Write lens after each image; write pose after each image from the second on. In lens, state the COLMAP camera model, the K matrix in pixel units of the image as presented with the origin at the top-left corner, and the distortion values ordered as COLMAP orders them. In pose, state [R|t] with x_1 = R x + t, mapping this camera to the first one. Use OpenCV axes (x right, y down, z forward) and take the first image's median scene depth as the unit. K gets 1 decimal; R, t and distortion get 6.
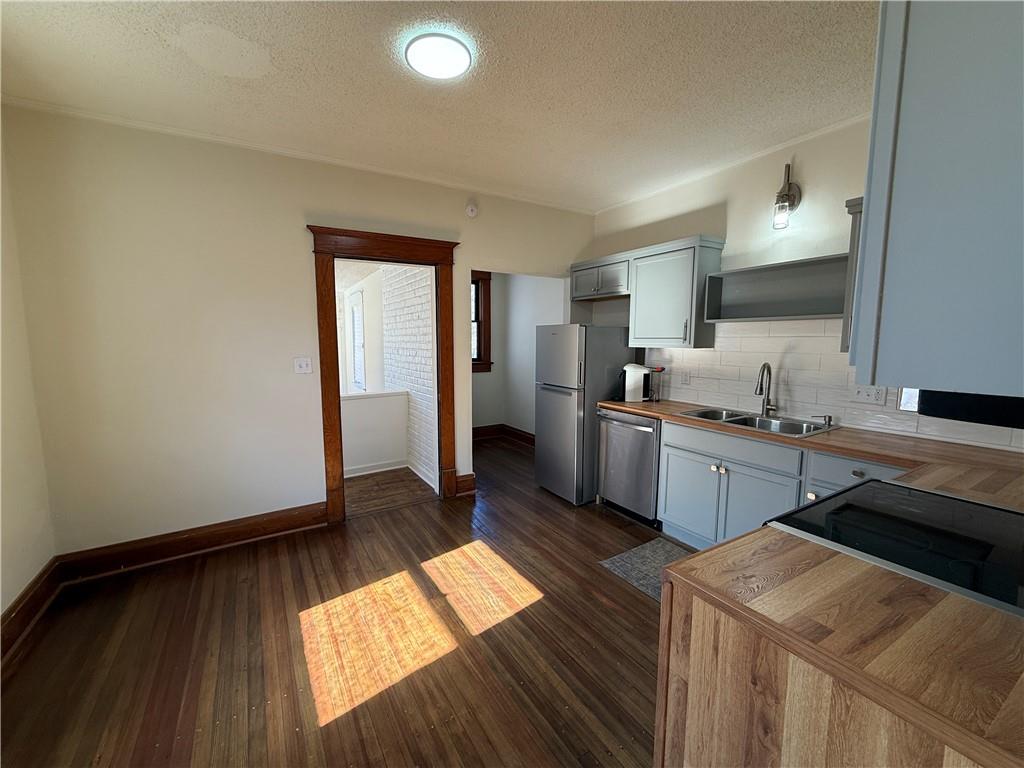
lens RADIAL K [[406.2, 0, 508.9], [0, 406.2, 383.2], [0, 0, 1]] dist [0.000322, 0.000271]
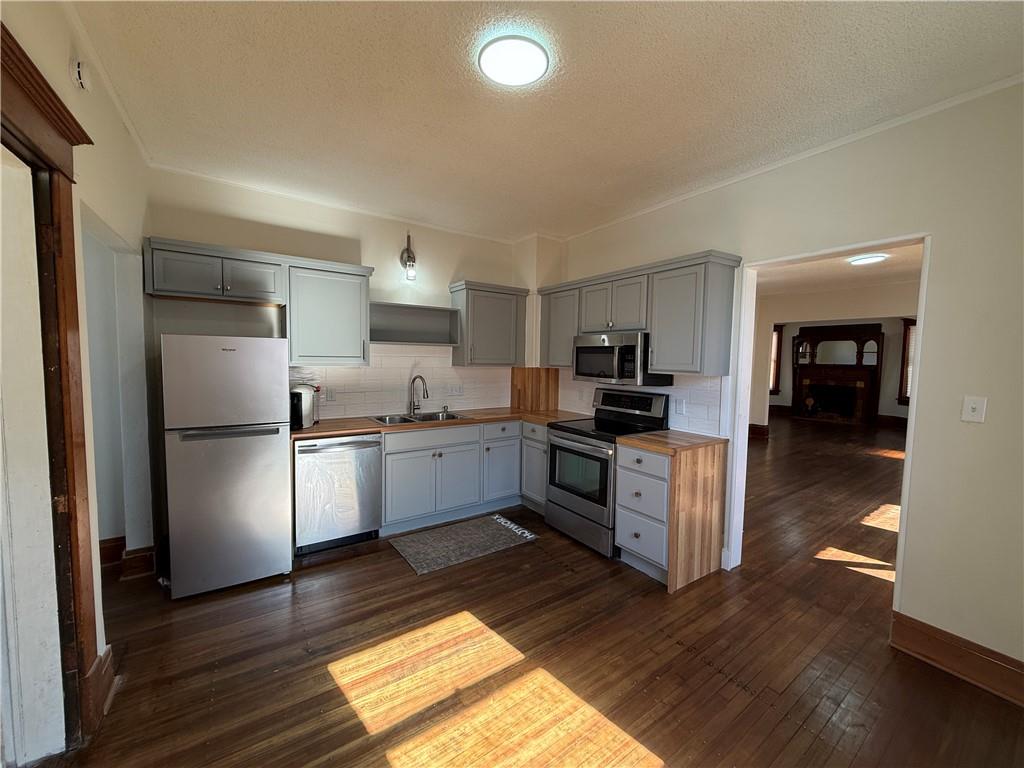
lens RADIAL K [[406.2, 0, 508.9], [0, 406.2, 383.2], [0, 0, 1]] dist [0.000322, 0.000271]
pose [[-0.051450, -0.069827, 0.996231, -0.897671], [0.087118, 0.993436, 0.074130, -0.115825], [-0.994868, 0.090604, -0.045029, 0.879297]]
